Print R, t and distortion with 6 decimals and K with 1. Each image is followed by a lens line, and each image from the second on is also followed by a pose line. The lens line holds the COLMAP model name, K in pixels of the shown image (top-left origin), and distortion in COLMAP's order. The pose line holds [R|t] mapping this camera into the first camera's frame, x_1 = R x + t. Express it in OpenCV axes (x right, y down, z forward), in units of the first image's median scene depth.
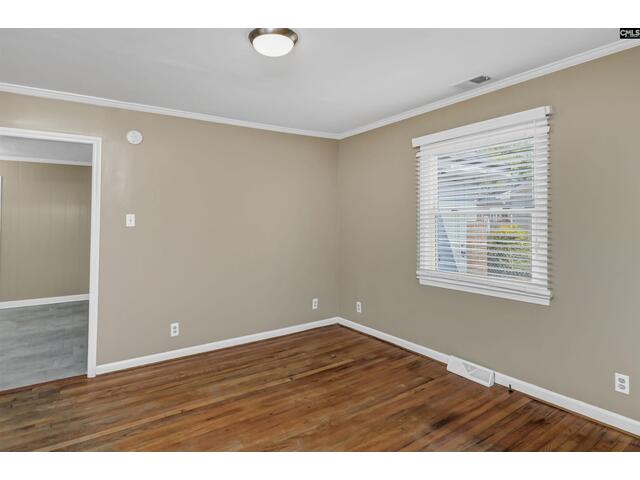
lens RADIAL K [[340.9, 0, 319.2], [0, 340.9, 237.4], [0, 0, 1]] dist [0.001810, -0.000361]
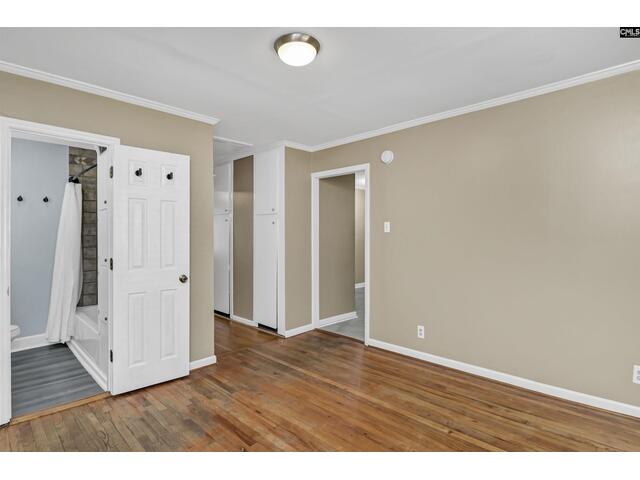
lens RADIAL K [[340.9, 0, 321.2], [0, 340.9, 241.4], [0, 0, 1]] dist [0.001810, -0.000361]
pose [[0.214834, 0.031704, -0.976136, 0.570197], [-0.038190, 0.998981, 0.024041, -0.019554], [0.975904, 0.032114, 0.215826, 0.521748]]
